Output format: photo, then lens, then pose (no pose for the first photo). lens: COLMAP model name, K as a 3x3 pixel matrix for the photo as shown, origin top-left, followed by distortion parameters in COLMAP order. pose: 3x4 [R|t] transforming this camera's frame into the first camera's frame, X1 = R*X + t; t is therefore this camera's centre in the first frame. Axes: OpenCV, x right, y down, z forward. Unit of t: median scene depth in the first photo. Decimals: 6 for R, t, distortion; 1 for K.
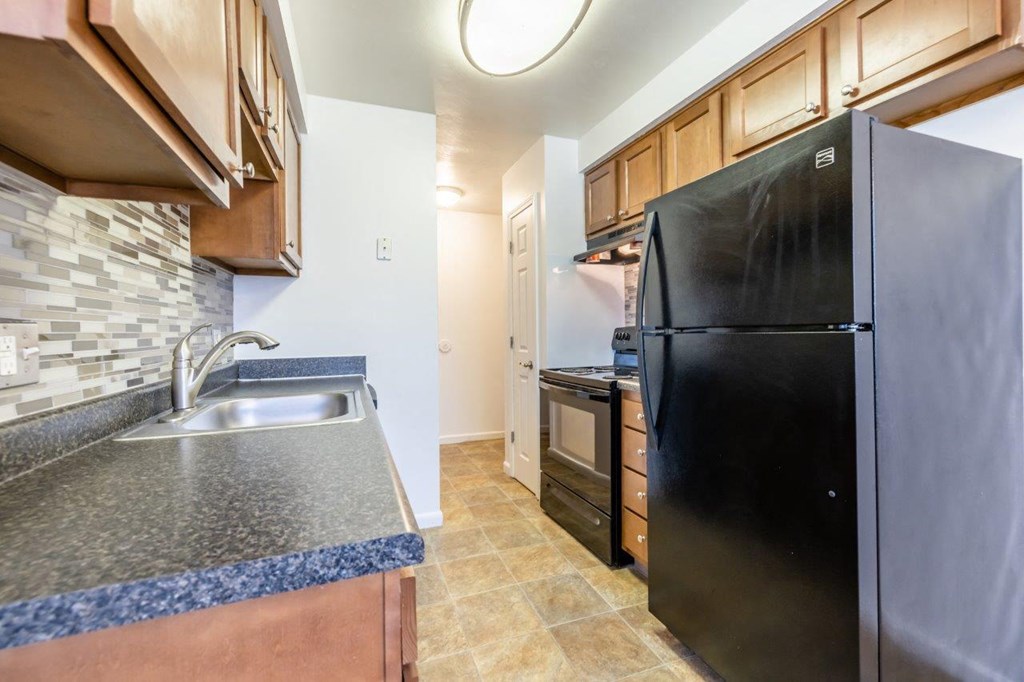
lens RADIAL K [[426.8, 0, 508.4], [0, 426.8, 332.8], [0, 0, 1]] dist [0.001199, -0.000005]
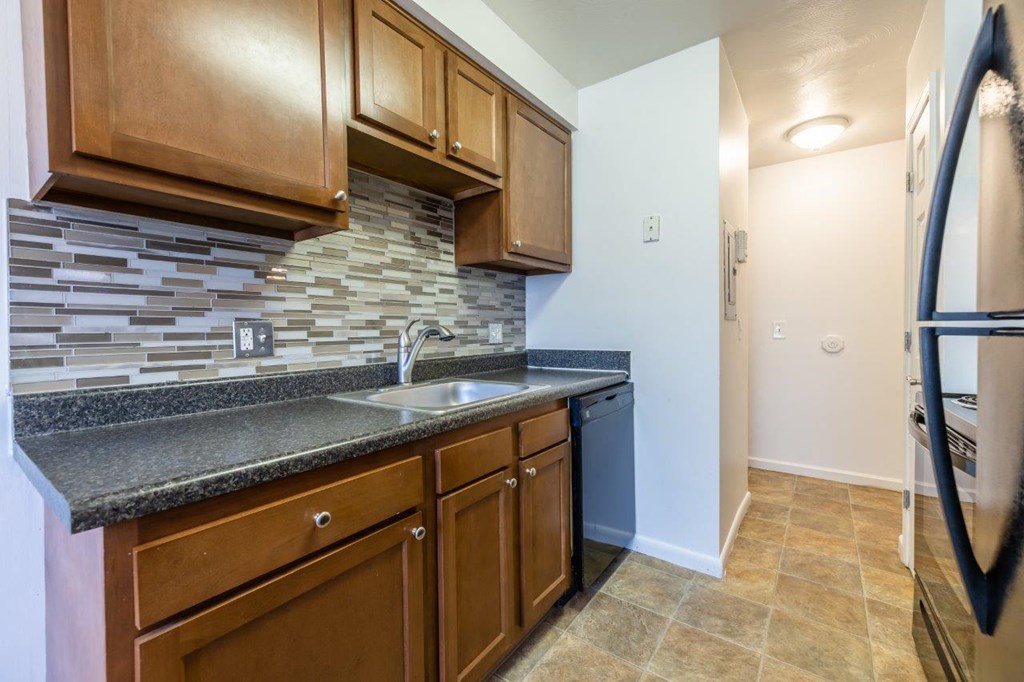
lens RADIAL K [[426.8, 0, 509.3], [0, 426.8, 335.4], [0, 0, 1]] dist [0.001199, -0.000005]
pose [[0.547774, 0.018633, -0.836419, 0.505460], [0.000915, 0.999738, 0.022870, -0.001035], [0.836626, -0.013293, 0.547613, 0.514910]]
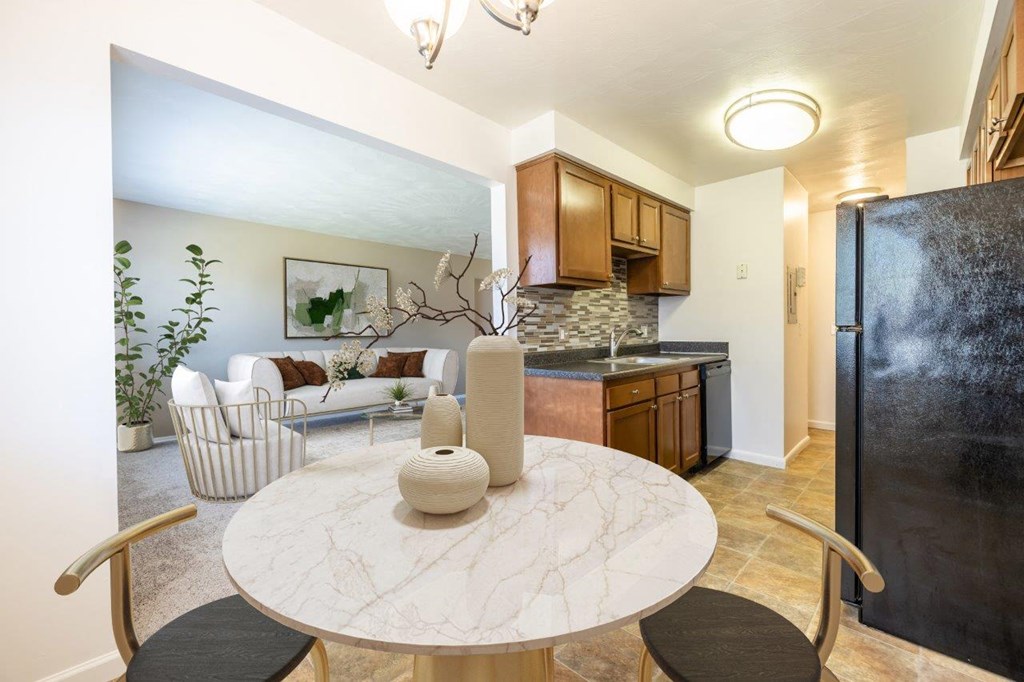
lens RADIAL K [[426.8, 0, 508.2], [0, 426.8, 335.1], [0, 0, 1]] dist [0.001199, -0.000005]
pose [[0.419632, 0.019796, -0.907478, 1.326205], [0.006012, 0.999680, 0.024588, -0.025529], [0.907674, -0.015773, 0.419379, -0.686342]]
